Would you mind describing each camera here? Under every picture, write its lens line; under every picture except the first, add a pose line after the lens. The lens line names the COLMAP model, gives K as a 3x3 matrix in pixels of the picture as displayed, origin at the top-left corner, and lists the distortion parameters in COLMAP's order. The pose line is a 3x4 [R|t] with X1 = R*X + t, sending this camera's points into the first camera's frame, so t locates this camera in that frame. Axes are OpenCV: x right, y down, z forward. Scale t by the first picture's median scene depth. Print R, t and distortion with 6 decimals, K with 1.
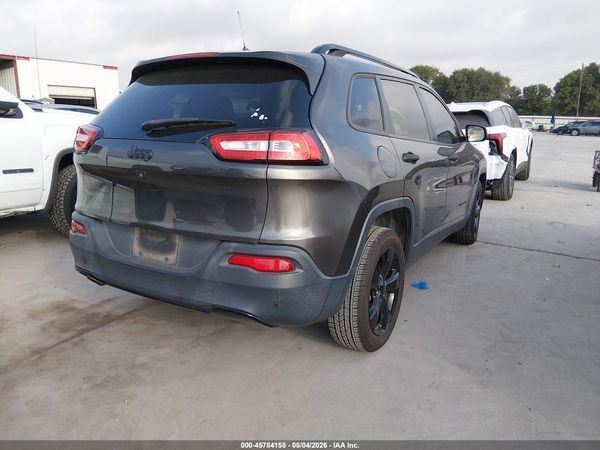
lens RADIAL K [[453.8, 0, 300.0], [0, 453.8, 225.0], [0, 0, 1]] dist [0.112513, -0.188438]
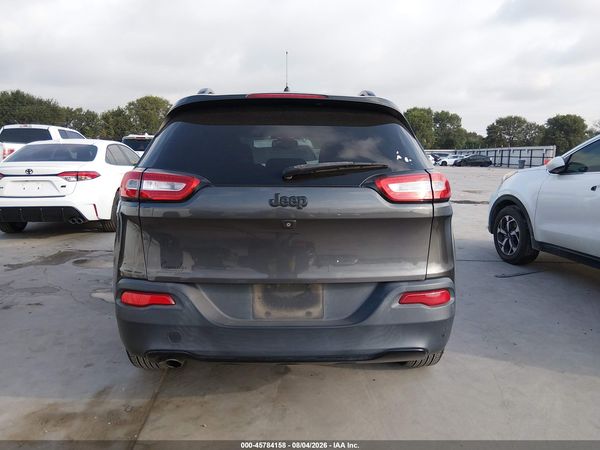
lens RADIAL K [[453.8, 0, 300.0], [0, 453.8, 225.0], [0, 0, 1]] dist [0.112513, -0.188438]
pose [[0.843735, -0.090236, 0.529120, -0.686615], [0.123441, 0.991966, -0.027668, -0.069531], [-0.522373, 0.088660, 0.848096, 0.195481]]
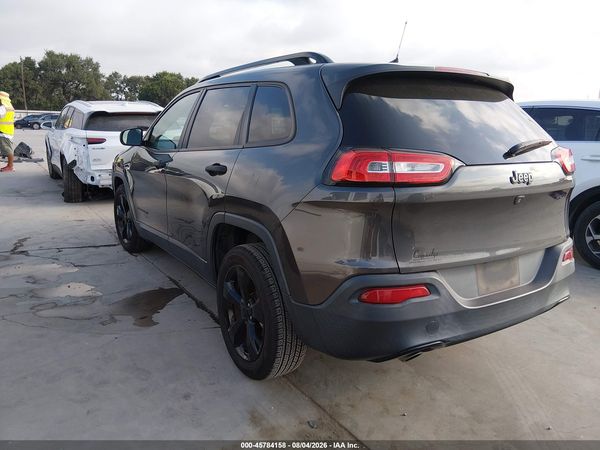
lens RADIAL K [[453.8, 0, 300.0], [0, 453.8, 225.0], [0, 0, 1]] dist [0.112513, -0.188438]
pose [[0.445564, -0.193603, 0.874066, -1.181993], [0.179797, 0.975796, 0.124482, -0.221682], [-0.877010, 0.101689, 0.469589, 0.818927]]
